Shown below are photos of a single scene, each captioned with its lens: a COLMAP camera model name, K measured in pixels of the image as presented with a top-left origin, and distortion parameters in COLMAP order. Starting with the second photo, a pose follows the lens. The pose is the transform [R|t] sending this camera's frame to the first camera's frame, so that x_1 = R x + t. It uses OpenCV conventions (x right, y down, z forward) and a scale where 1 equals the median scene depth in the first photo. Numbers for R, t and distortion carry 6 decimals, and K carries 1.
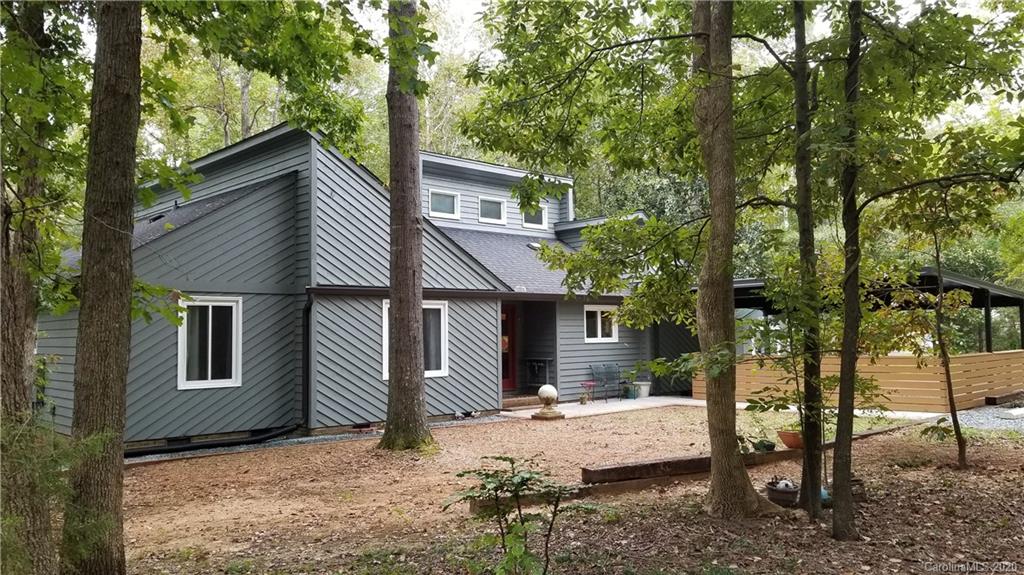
lens RADIAL K [[778.8, 0, 512.0], [0, 778.8, 287.5], [0, 0, 1]] dist [0.128837, -0.258690]
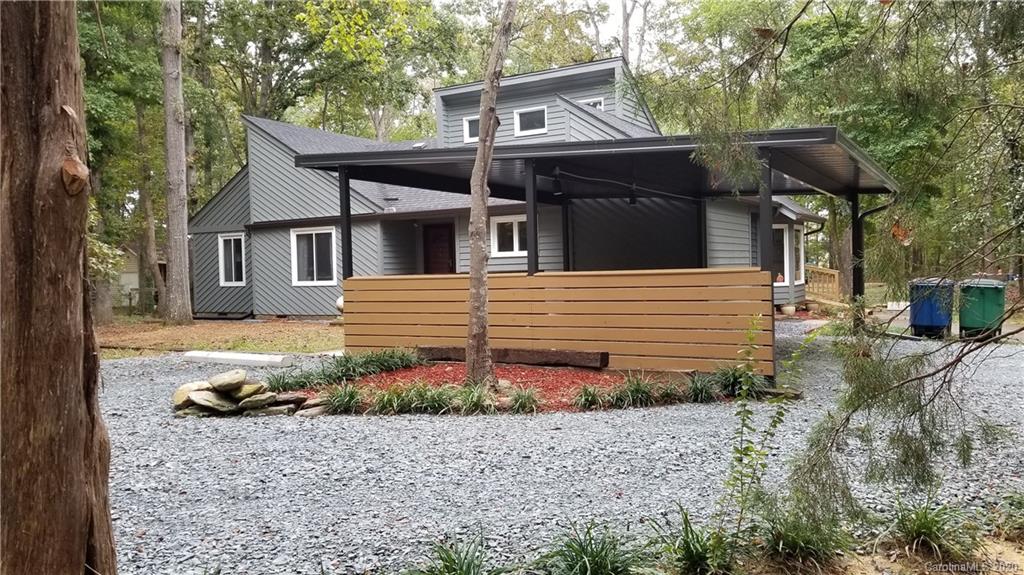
lens RADIAL K [[778.8, 0, 512.0], [0, 778.8, 287.5], [0, 0, 1]] dist [0.128837, -0.258690]
pose [[0.290225, 0.029460, -0.956505, 1.217089], [0.079938, 0.995286, 0.054910, 0.069756], [0.953614, -0.092397, 0.286501, 0.907485]]
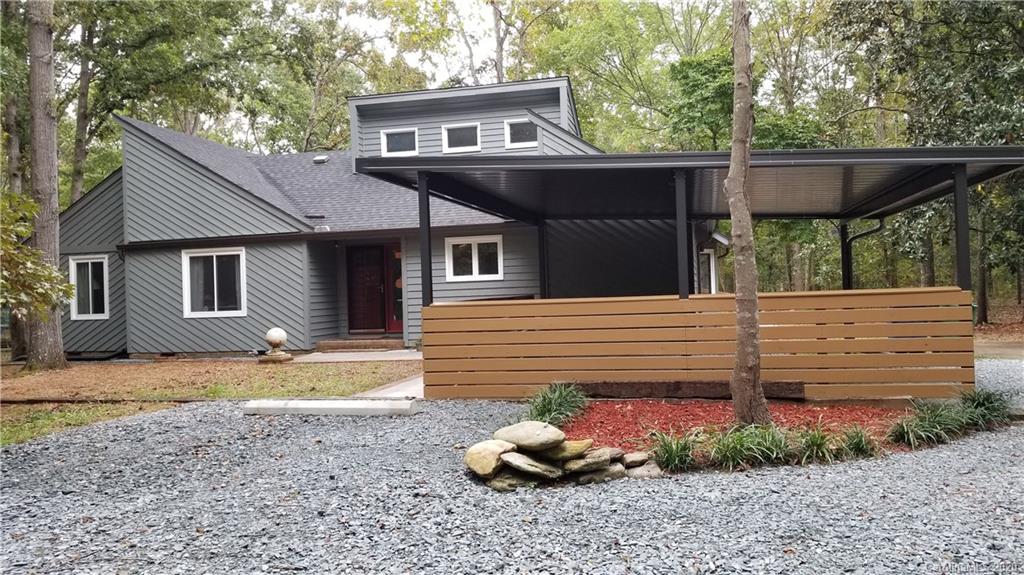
lens RADIAL K [[778.8, 0, 512.0], [0, 778.8, 287.5], [0, 0, 1]] dist [0.128837, -0.258690]
pose [[0.556828, -0.006991, -0.830598, 1.033077], [0.077188, 0.996073, 0.043362, 0.054998], [0.827033, -0.088257, 0.555181, 0.700856]]
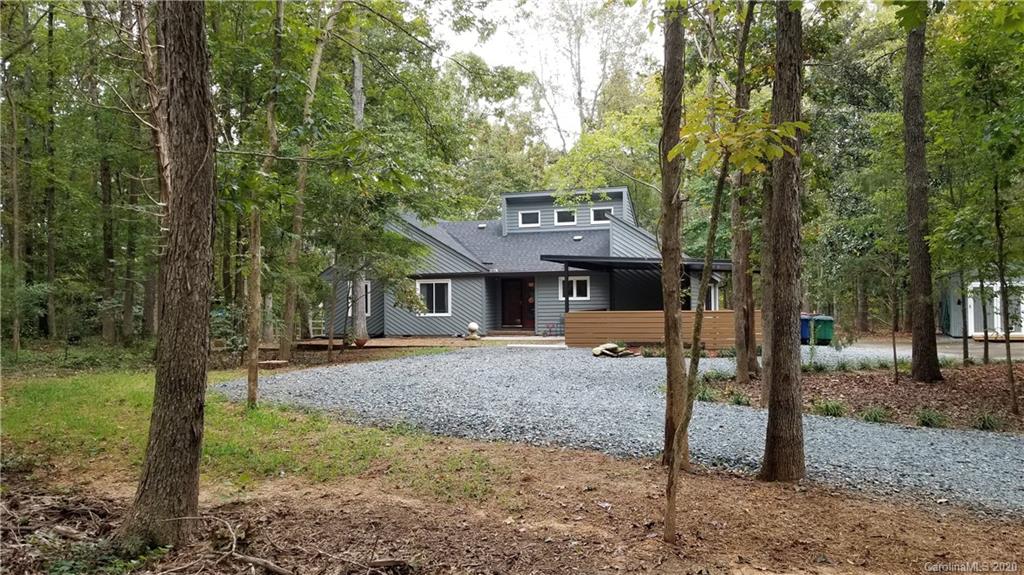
lens RADIAL K [[778.8, 0, 512.0], [0, 778.8, 287.5], [0, 0, 1]] dist [0.128837, -0.258690]
pose [[0.486398, -0.006673, -0.873712, 1.766226], [0.059304, 0.997917, 0.025394, -0.002799], [0.871722, -0.064166, 0.485781, 0.158731]]
